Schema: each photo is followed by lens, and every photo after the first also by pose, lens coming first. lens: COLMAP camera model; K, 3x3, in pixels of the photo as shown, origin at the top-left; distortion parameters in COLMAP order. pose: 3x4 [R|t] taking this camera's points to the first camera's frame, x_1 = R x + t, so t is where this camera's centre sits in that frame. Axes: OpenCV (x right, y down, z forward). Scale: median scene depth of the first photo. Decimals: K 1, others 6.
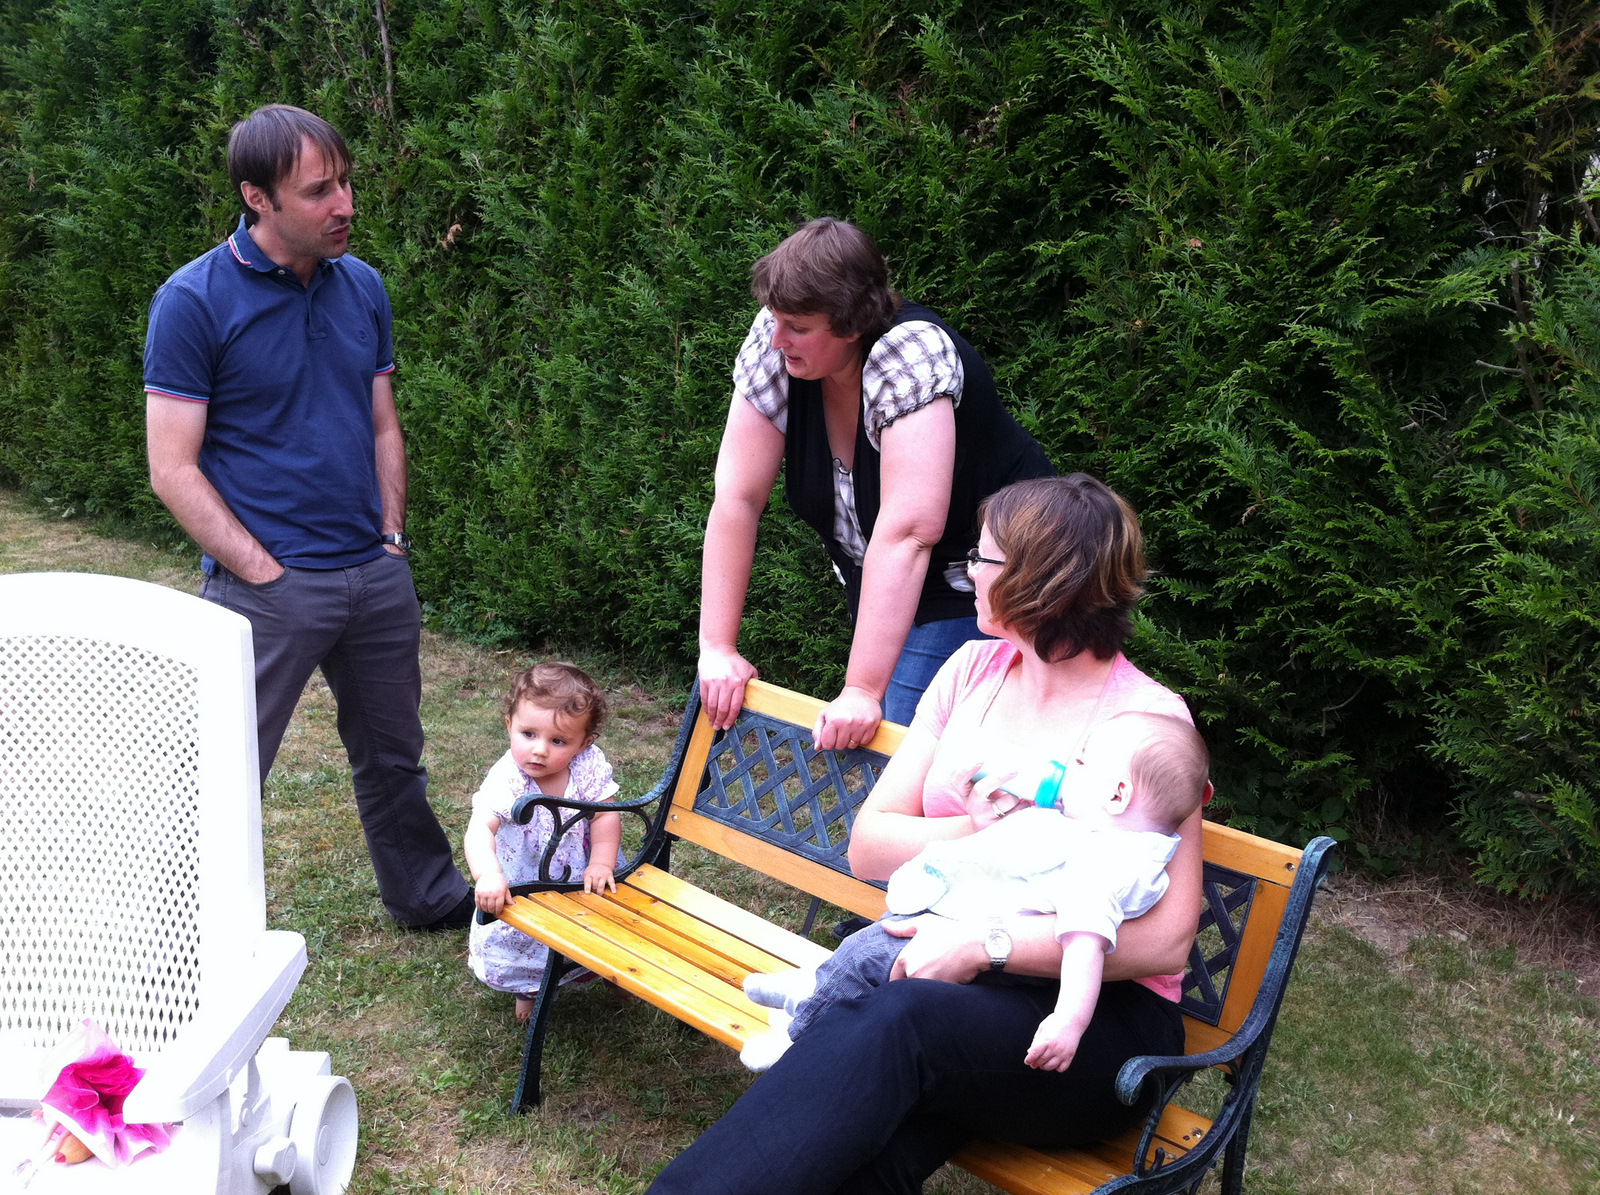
lens RADIAL K [[1611.6, 0, 800.0], [0, 1611.6, 597.5], [0, 0, 1]] dist [0.099033, -0.335719]
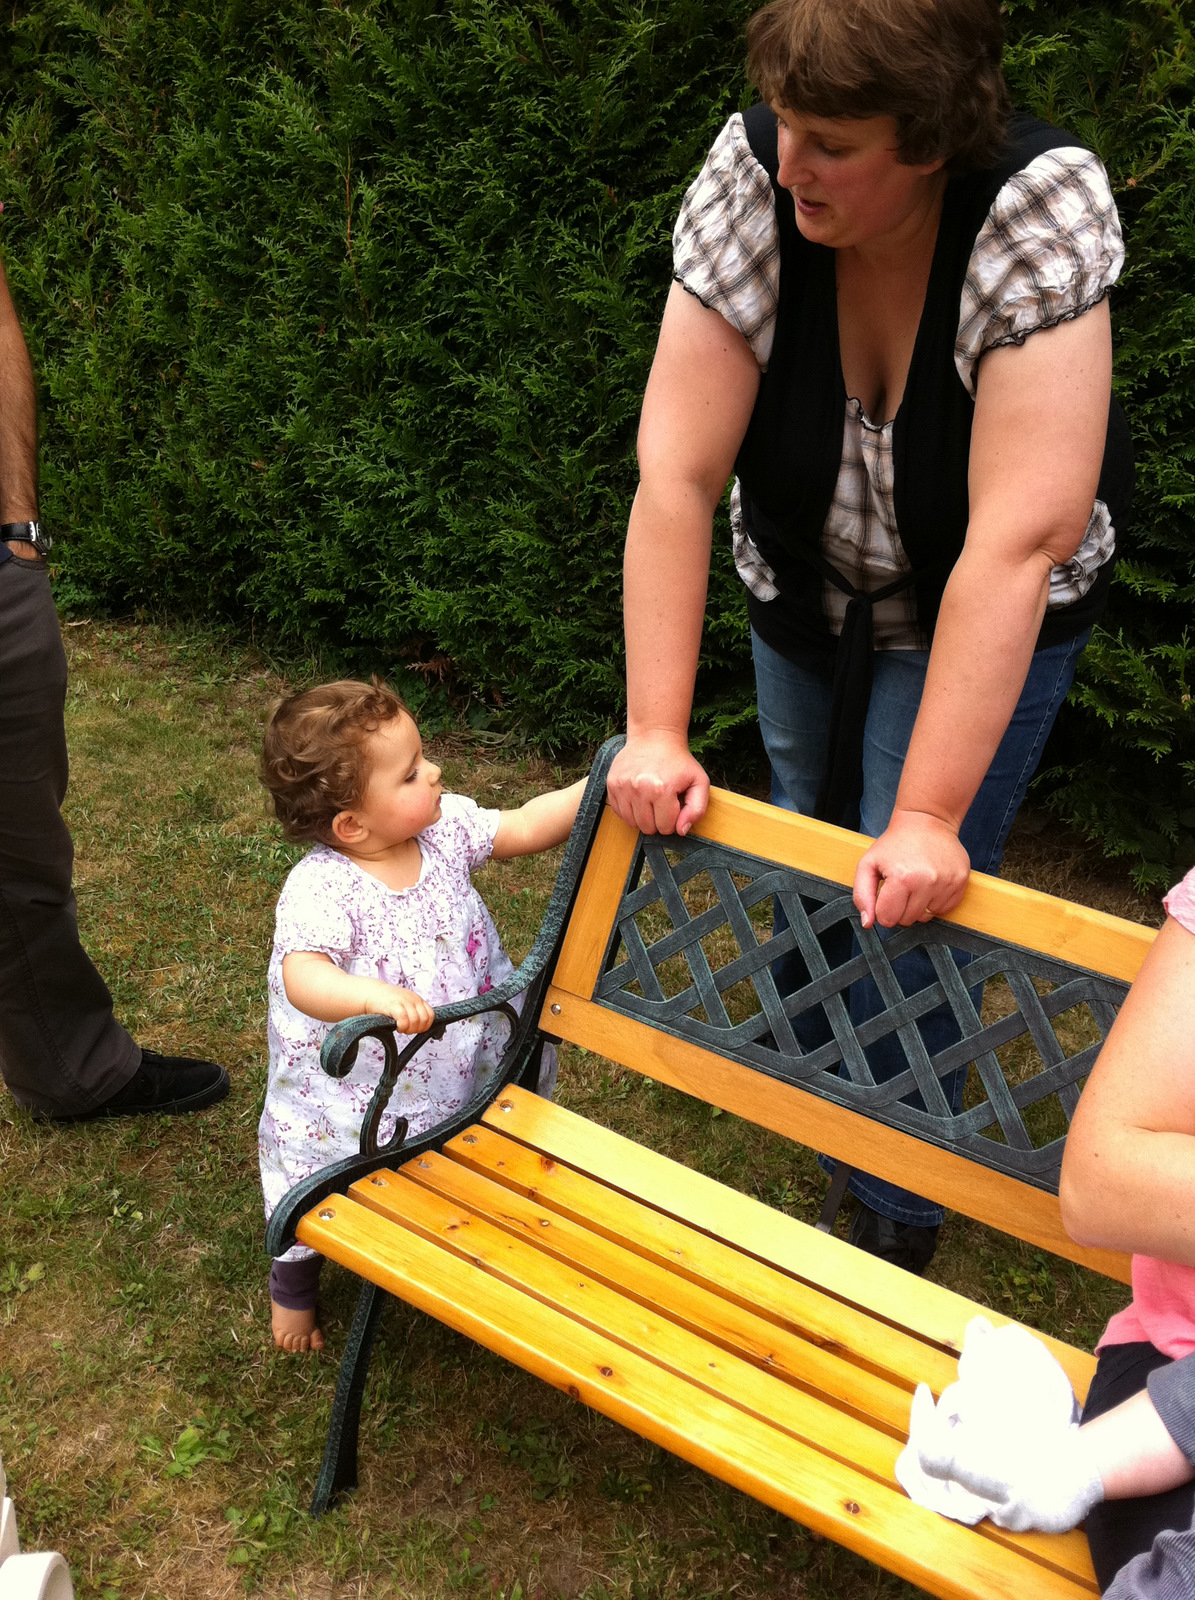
lens RADIAL K [[1611.6, 0, 597.5], [0, 1611.6, 800.0], [0, 0, 1]] dist [0.099033, -0.335719]
pose [[0.982332, -0.031450, 0.184483, -0.105039], [-0.004016, 0.982008, 0.188795, -0.033098], [-0.187101, -0.186201, 0.964532, 0.263907]]
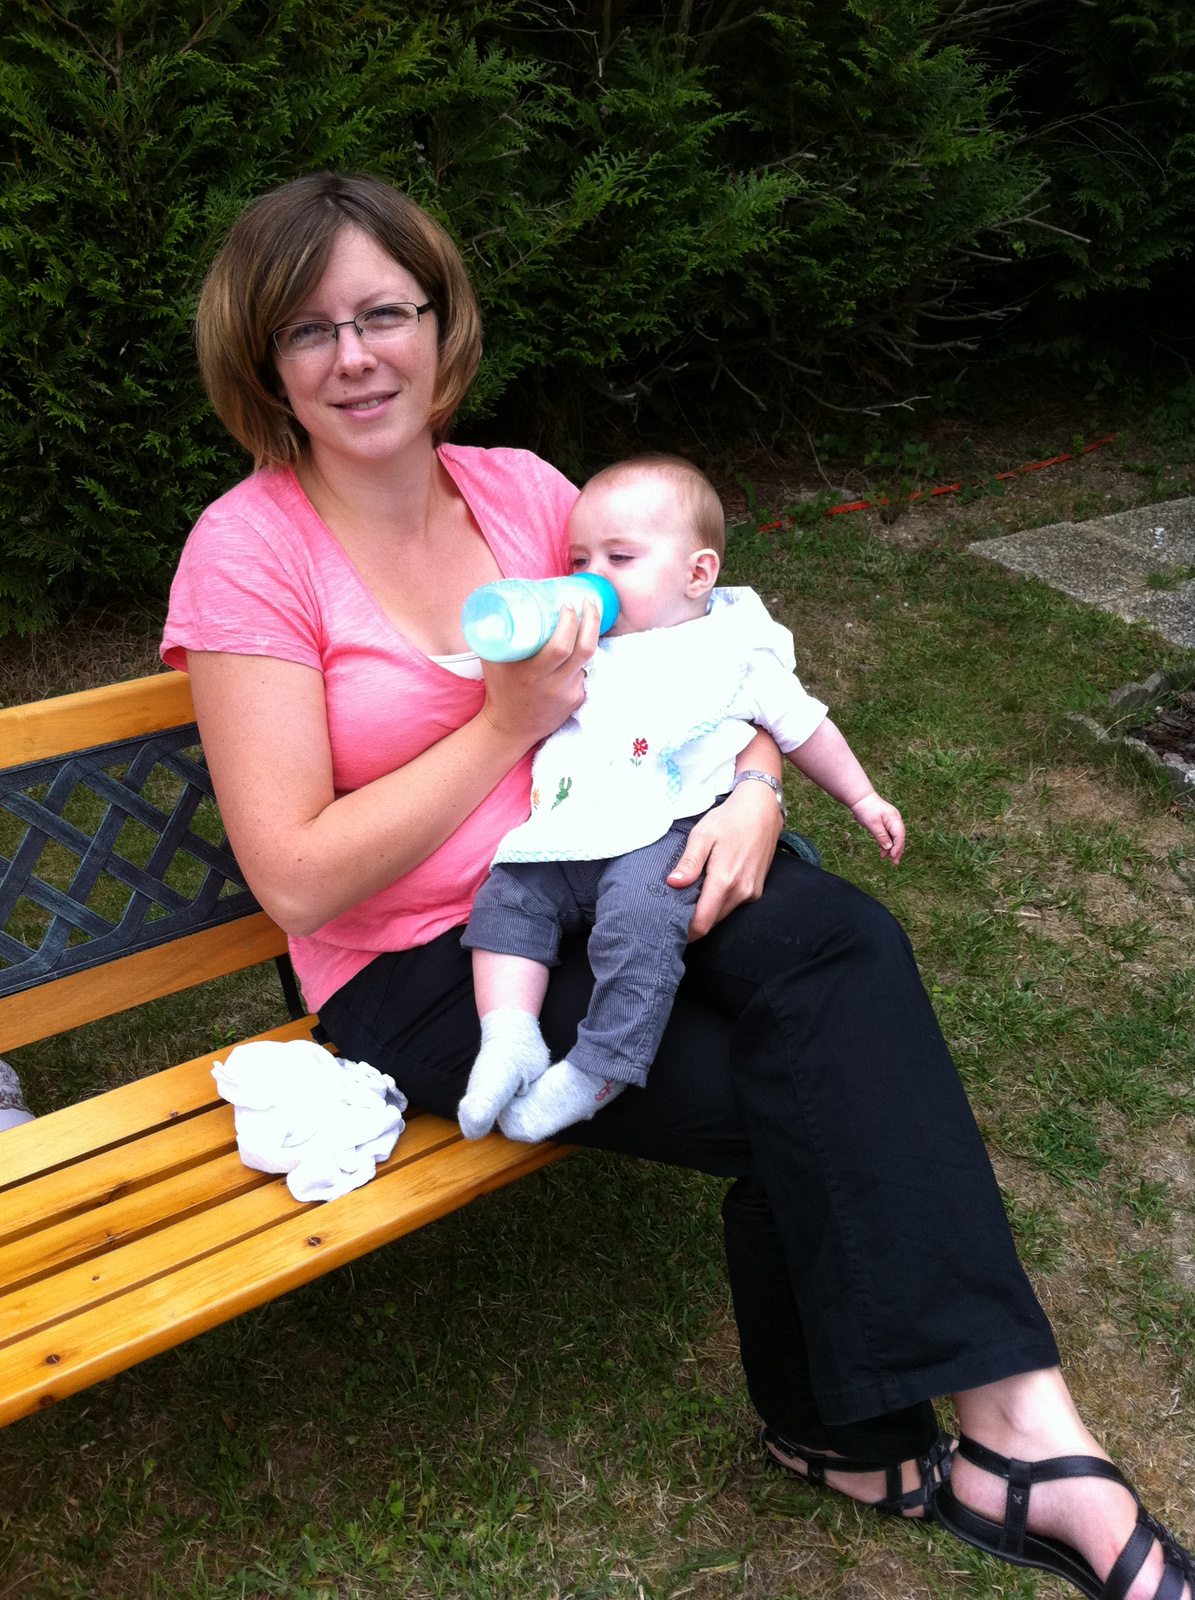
lens RADIAL K [[1611.6, 0, 597.5], [0, 1611.6, 800.0], [0, 0, 1]] dist [0.099033, -0.335719]
pose [[0.126355, -0.483447, 0.866206, -0.221677], [0.182676, 0.869611, 0.458700, -0.061969], [-0.975020, 0.100276, 0.198194, 0.369871]]
